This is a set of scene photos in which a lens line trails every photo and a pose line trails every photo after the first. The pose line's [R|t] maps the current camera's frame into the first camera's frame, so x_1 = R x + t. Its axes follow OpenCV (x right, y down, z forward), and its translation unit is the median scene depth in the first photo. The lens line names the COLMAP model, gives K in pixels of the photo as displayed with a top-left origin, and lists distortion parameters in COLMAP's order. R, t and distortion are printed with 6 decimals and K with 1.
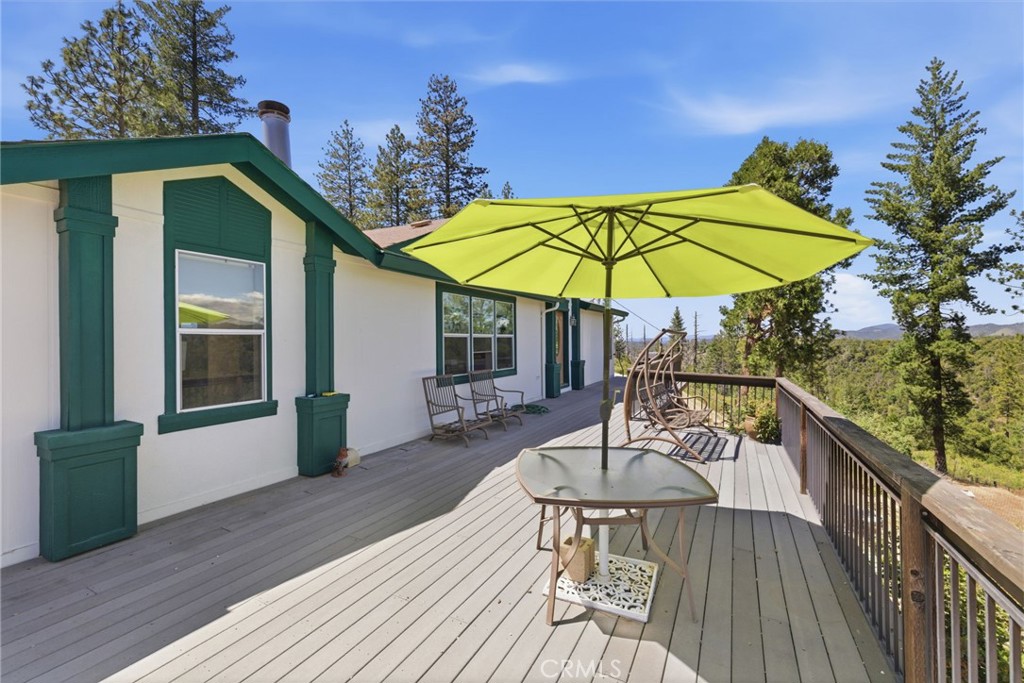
lens RADIAL K [[425.4, 0, 512.5], [0, 425.4, 338.1], [0, 0, 1]] dist [0.001702, -0.000029]
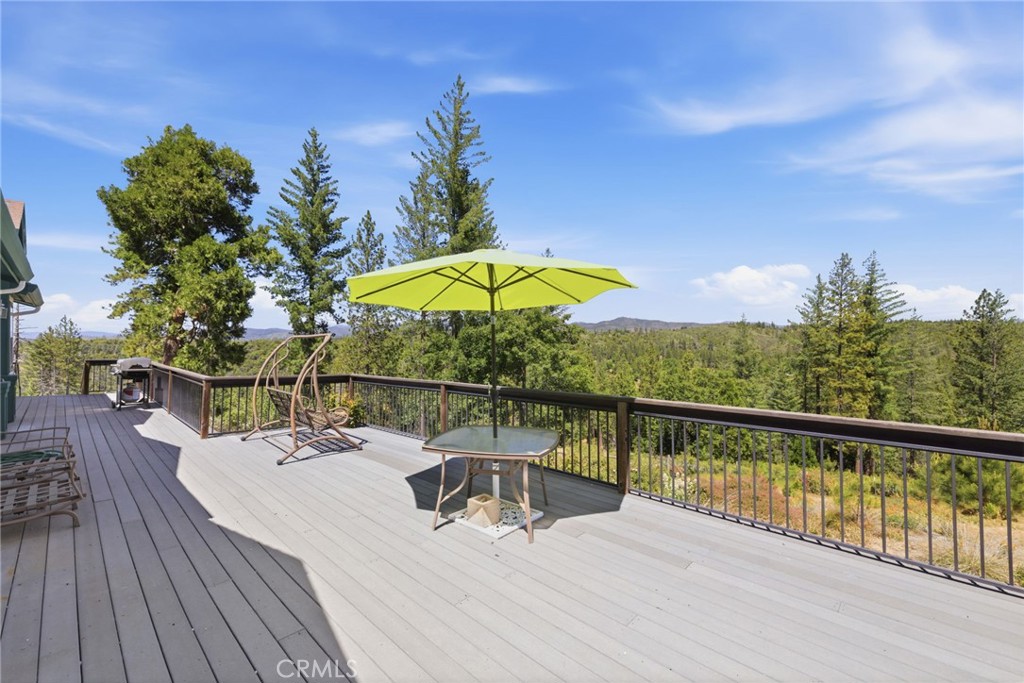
lens RADIAL K [[425.4, 0, 512.5], [0, 425.4, 338.1], [0, 0, 1]] dist [0.001702, -0.000029]
pose [[0.269981, 0.010728, 0.962806, -0.103632], [-0.009211, 0.999921, -0.008559, -0.001195], [-0.962821, -0.006558, 0.270059, 0.051660]]
